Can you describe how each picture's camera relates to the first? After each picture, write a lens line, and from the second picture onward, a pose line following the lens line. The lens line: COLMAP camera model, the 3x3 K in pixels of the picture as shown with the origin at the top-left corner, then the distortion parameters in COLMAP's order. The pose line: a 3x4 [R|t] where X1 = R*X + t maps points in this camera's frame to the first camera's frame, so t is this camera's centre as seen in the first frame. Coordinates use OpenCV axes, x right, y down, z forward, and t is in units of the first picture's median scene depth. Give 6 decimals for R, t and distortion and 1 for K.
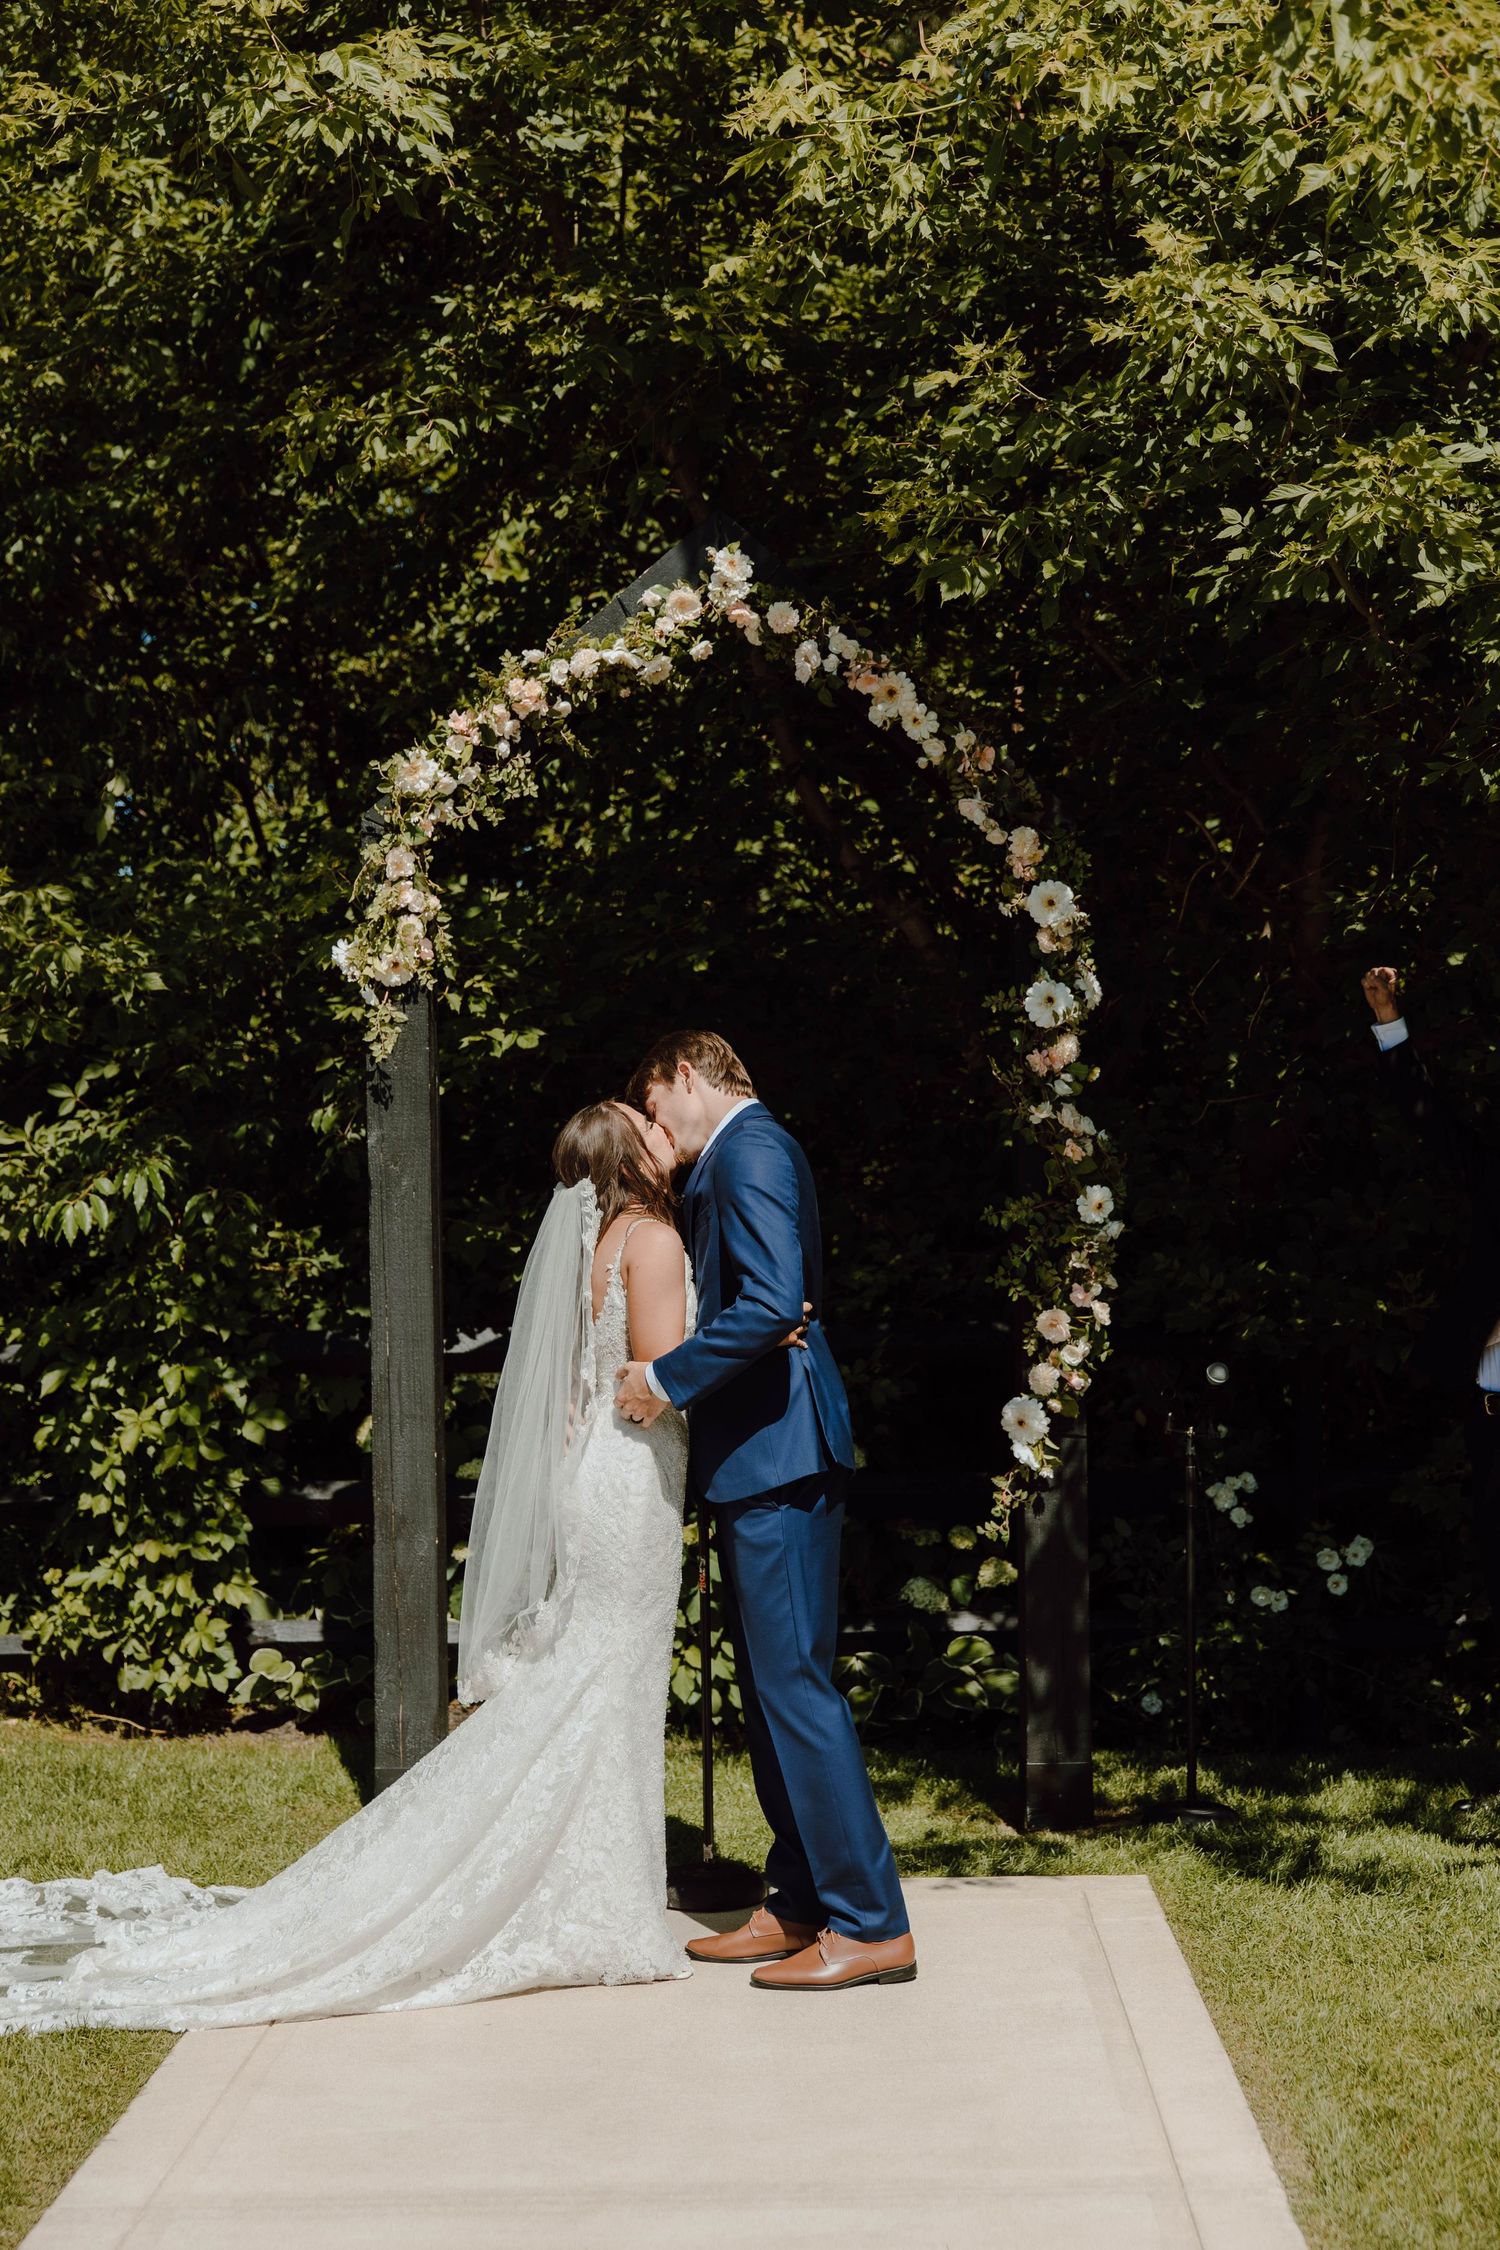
lens RADIAL K [[3187.5, 0, 750.0], [0, 3187.5, 1125.0], [0, 0, 1]] dist [0.009002, 0.047464]
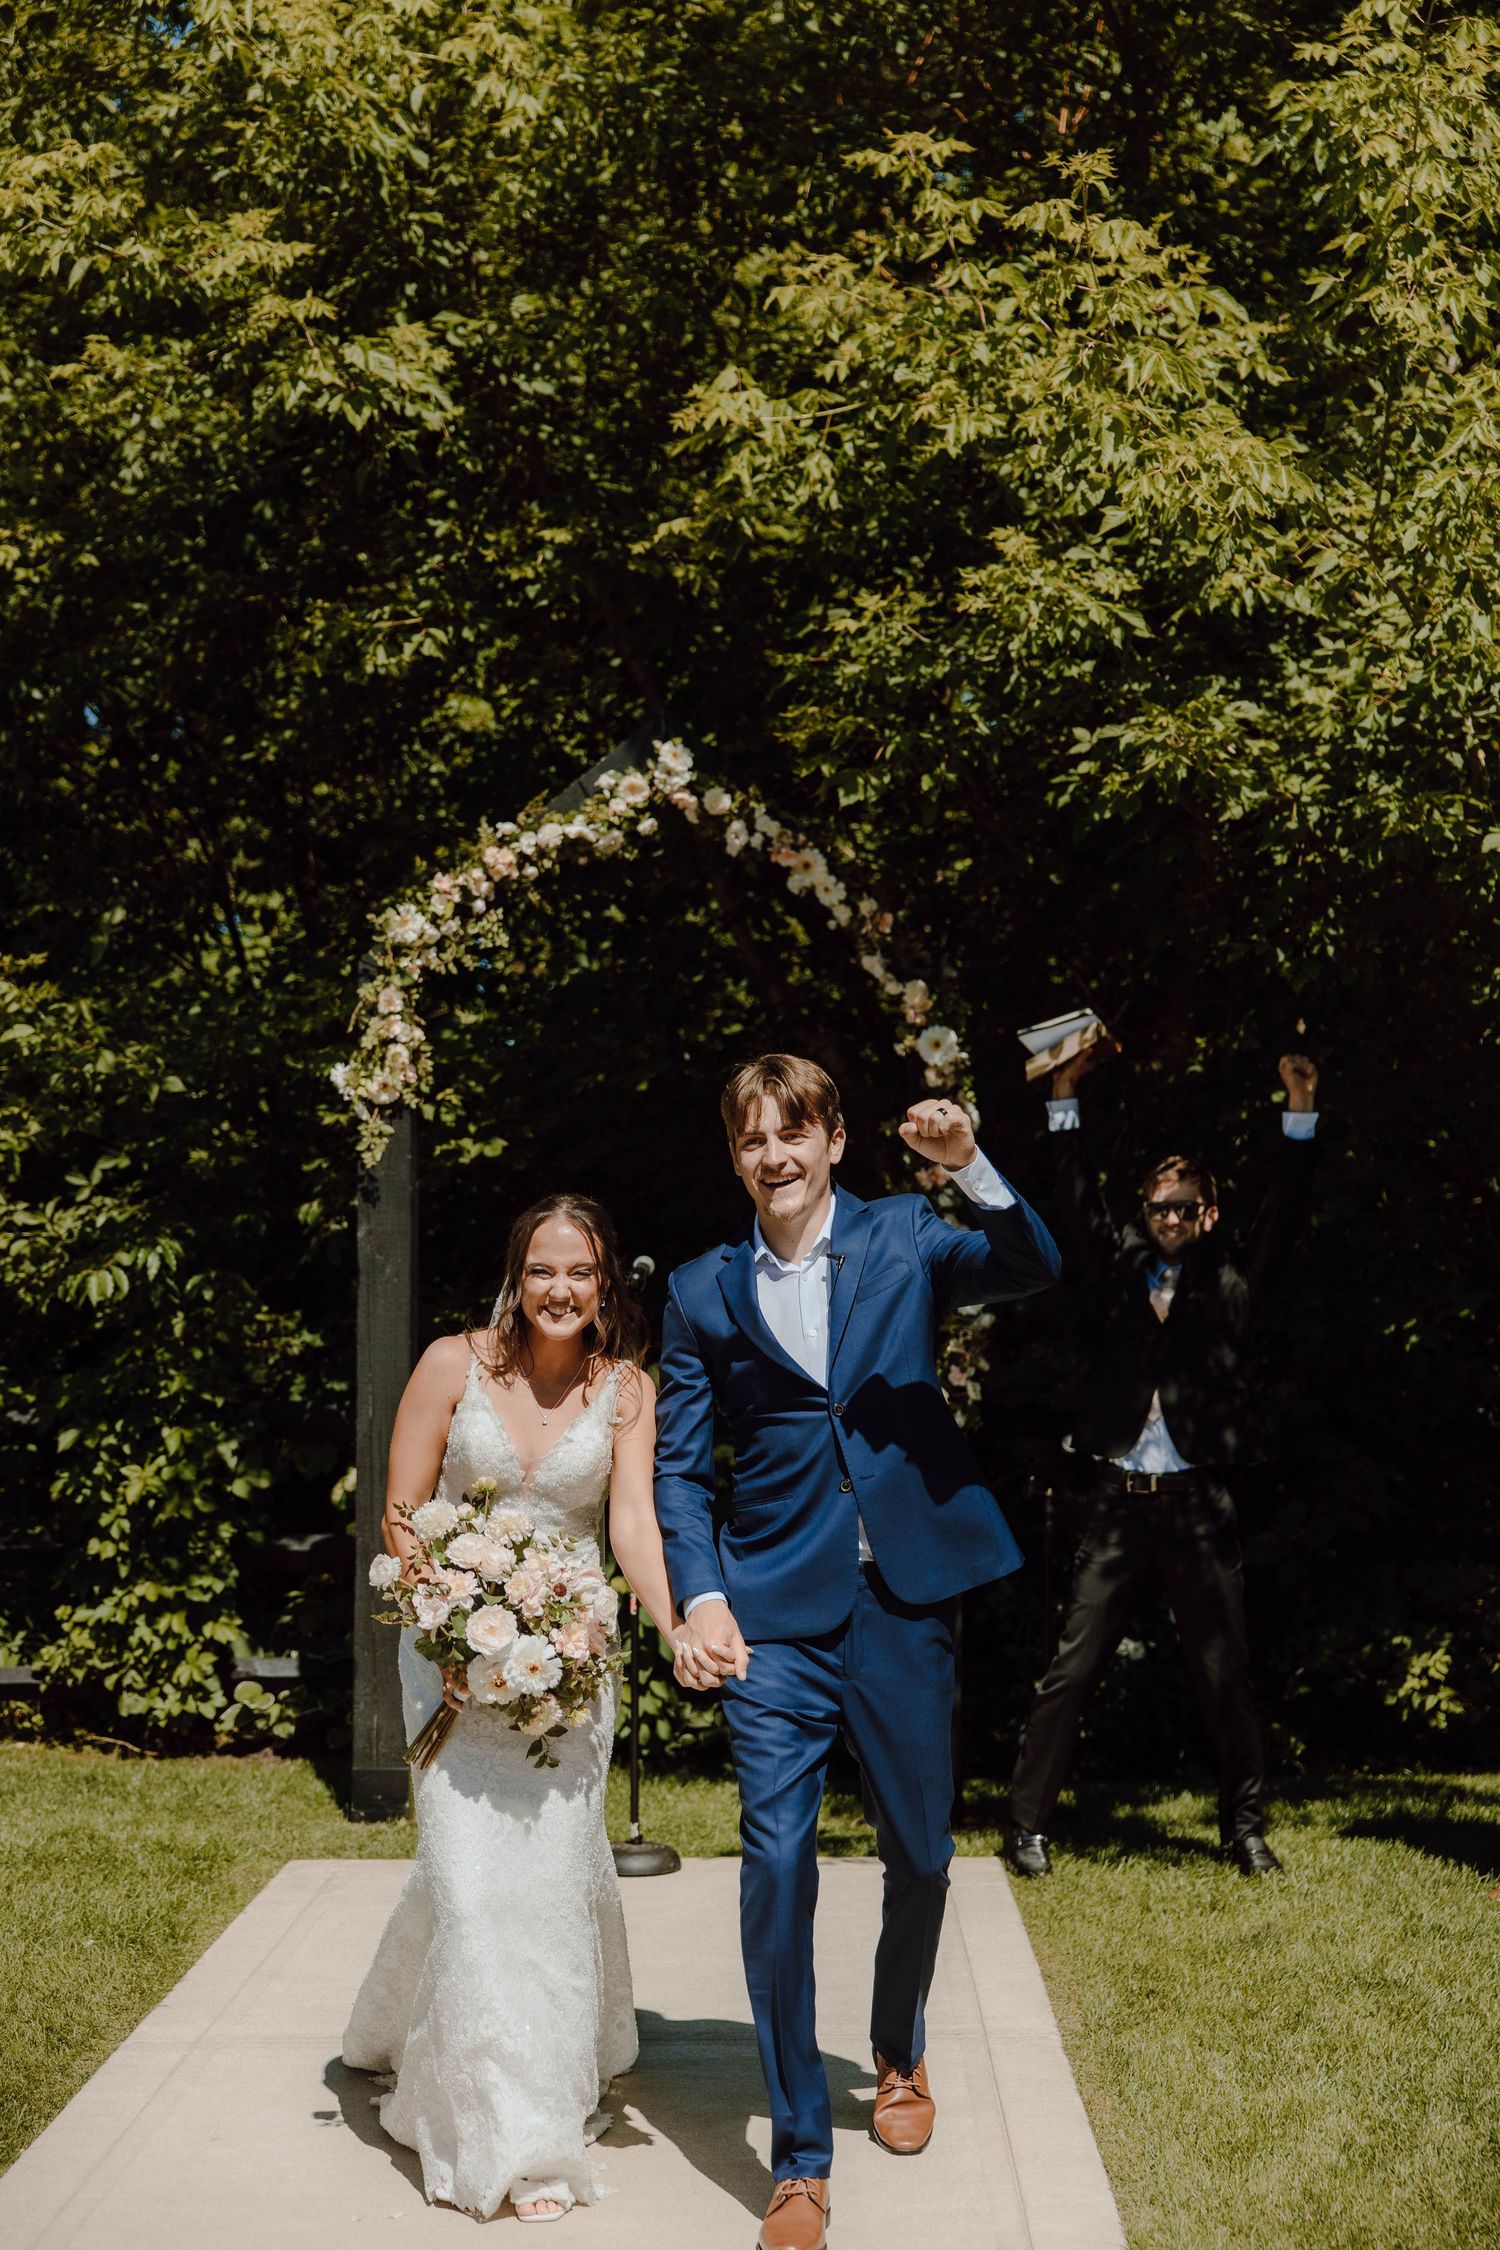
lens RADIAL K [[3312.1, 0, 750.0], [0, 3312.1, 1125.0], [0, 0, 1]] dist [0.006291, -0.037776]
pose [[0.999730, 0.019431, 0.012773, 0.009157], [-0.019033, 0.999353, -0.030531, -0.000629], [-0.013358, 0.030280, 0.999452, -0.231743]]
